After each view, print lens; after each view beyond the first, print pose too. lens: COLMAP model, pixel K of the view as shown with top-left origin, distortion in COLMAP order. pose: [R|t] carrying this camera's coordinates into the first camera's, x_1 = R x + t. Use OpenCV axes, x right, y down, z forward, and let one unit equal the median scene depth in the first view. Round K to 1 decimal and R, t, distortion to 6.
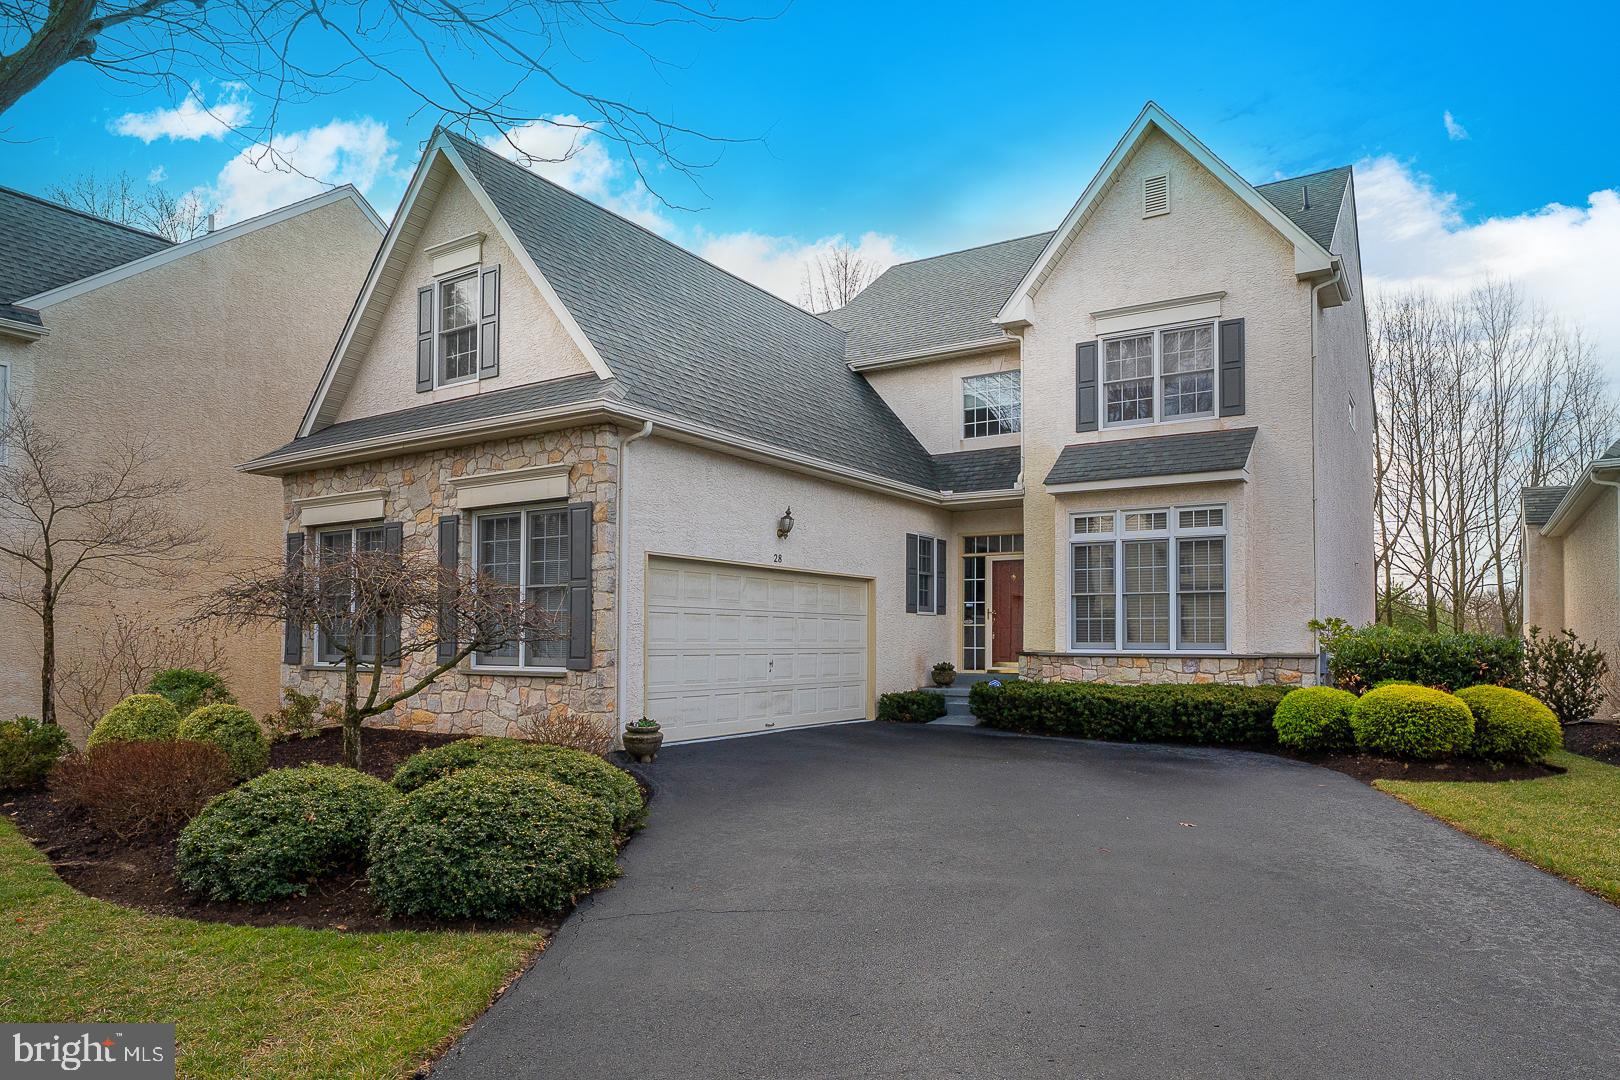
lens RADIAL K [[982.5, 0, 873.4], [0, 982.5, 614.8], [0, 0, 1]] dist [-0.018307, 0.000837]
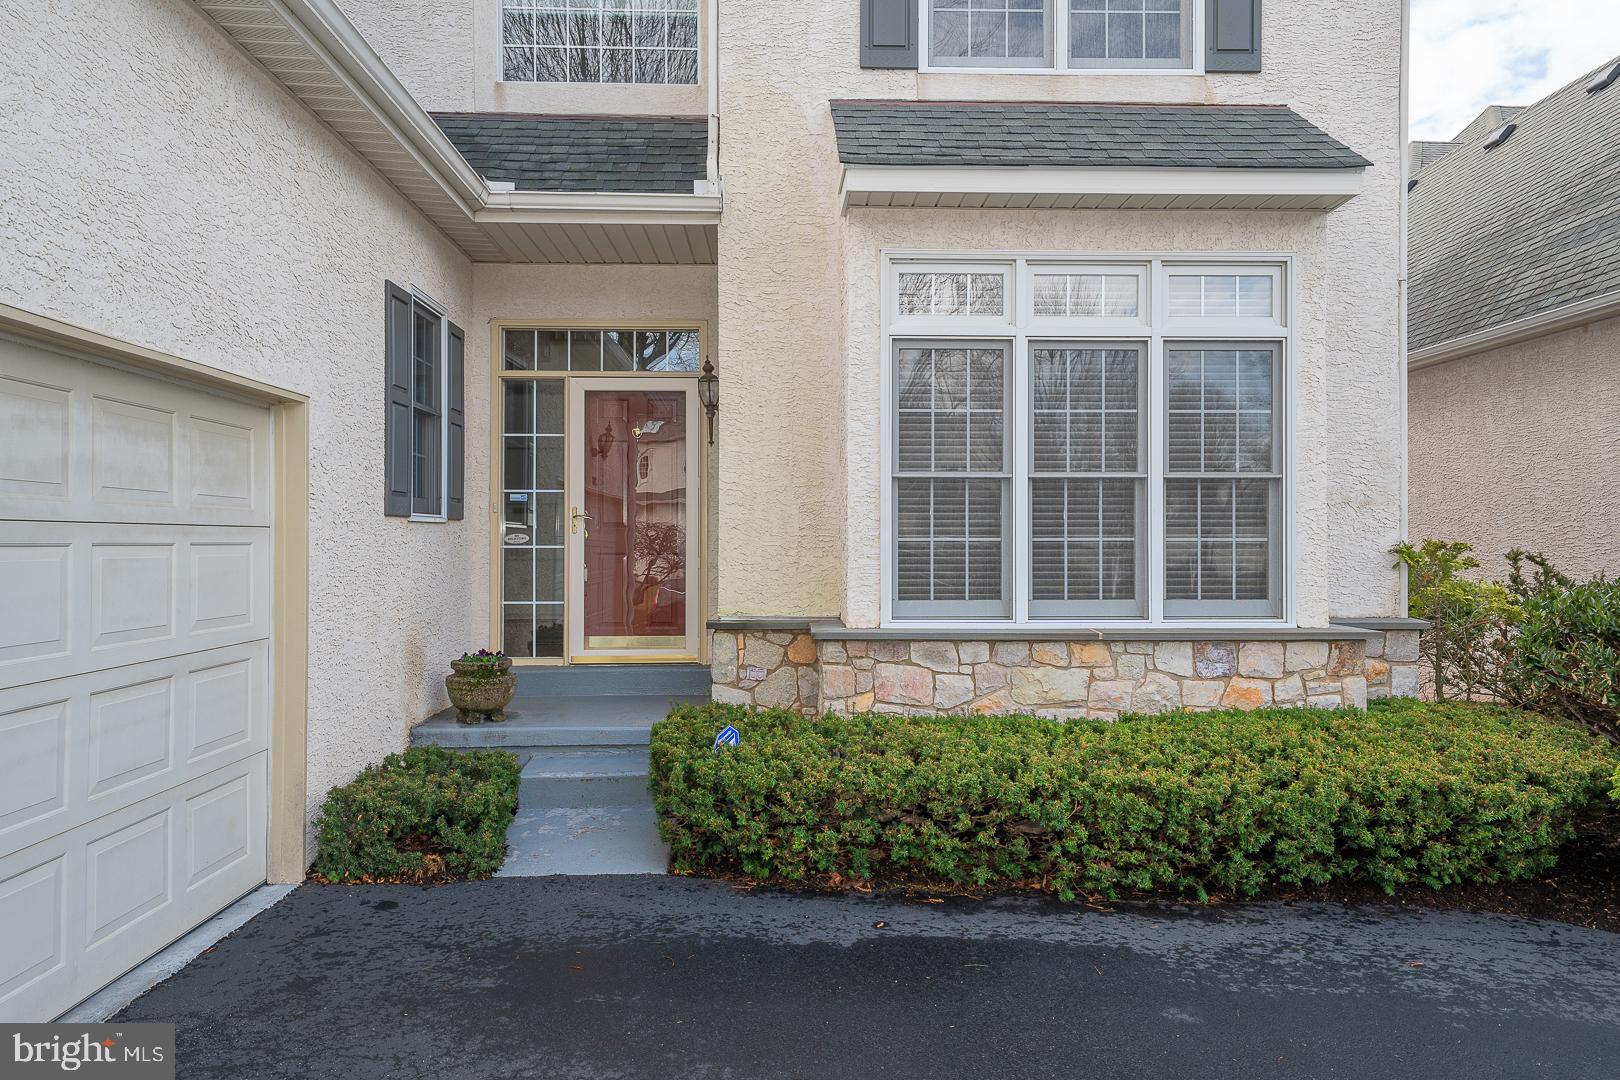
lens RADIAL K [[1036.9, 0, 810.0], [0, 1036.9, 540.0], [0, 0, 1]] dist [-0.000409, 0.000078]
pose [[0.838379, -0.002011, 0.545084, -0.043189], [-0.012684, 0.999650, 0.023197, -0.004549], [-0.544940, -0.026361, 0.838060, 0.701888]]
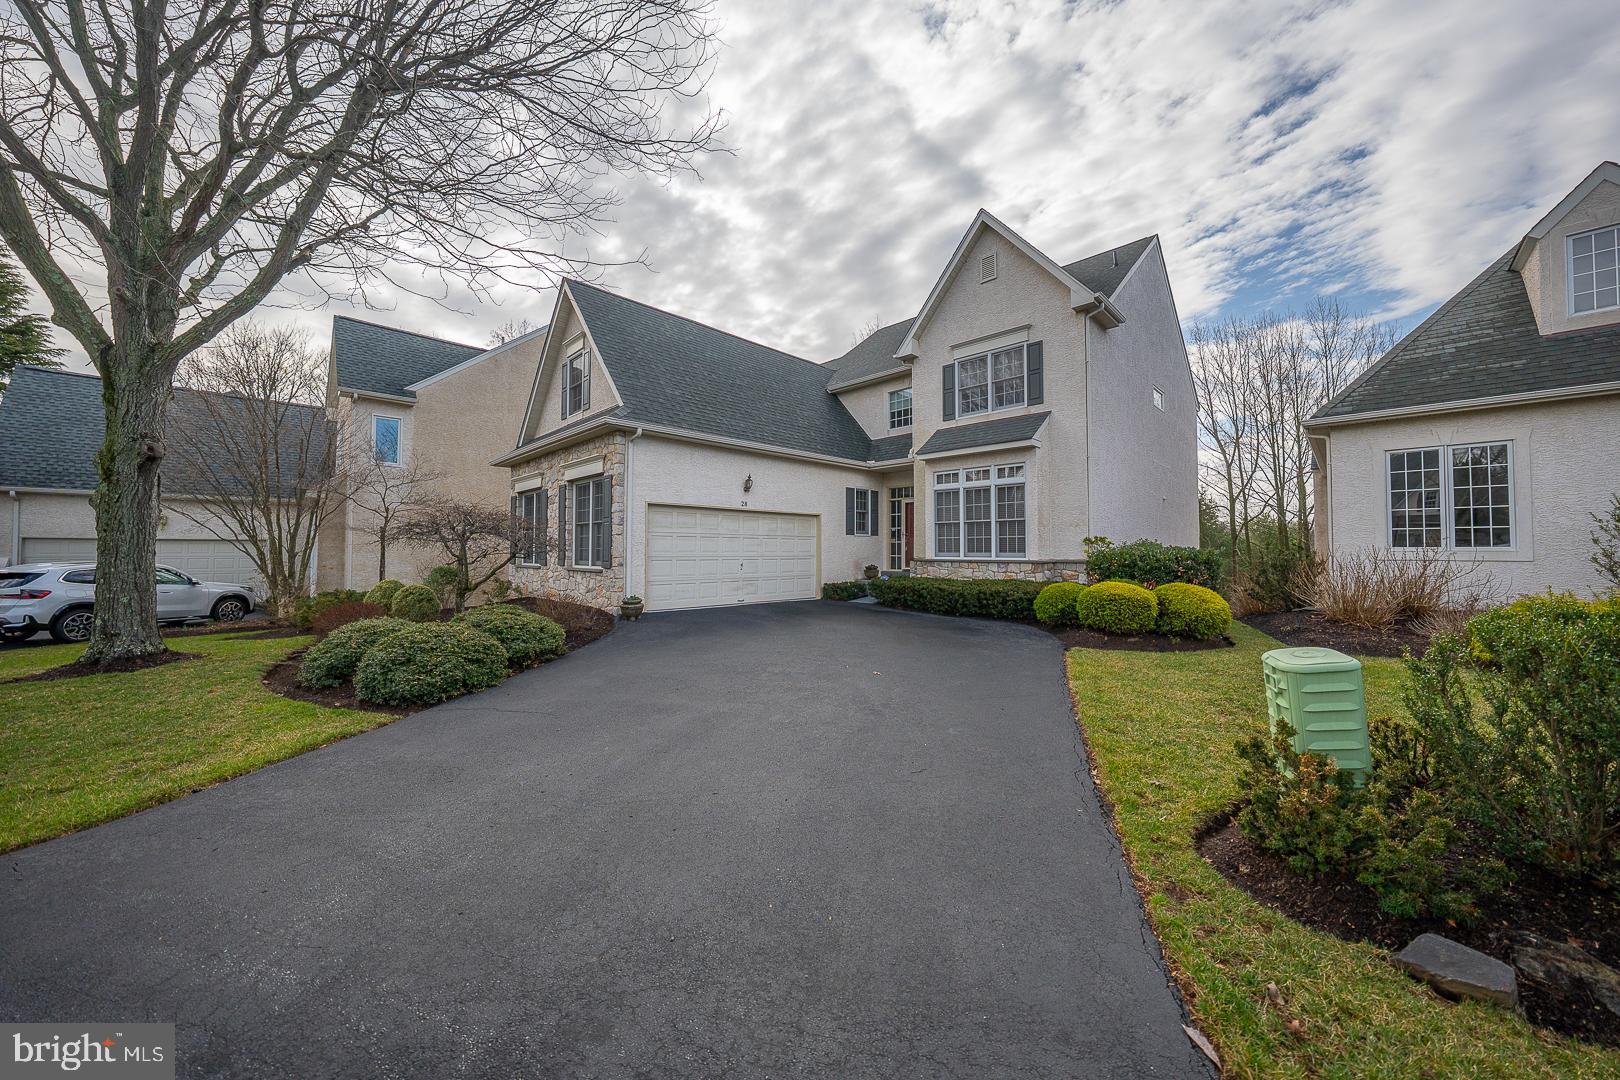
lens RADIAL K [[557.3, 0, 810.4], [0, 557.3, 534.9], [0, 0, 1]] dist [-0.031133, 0.006556]
pose [[0.970751, -0.008085, -0.239951, 0.228475], [0.007421, 0.999966, -0.003669, 0.001203], [0.239972, 0.001781, 0.970778, 0.073553]]
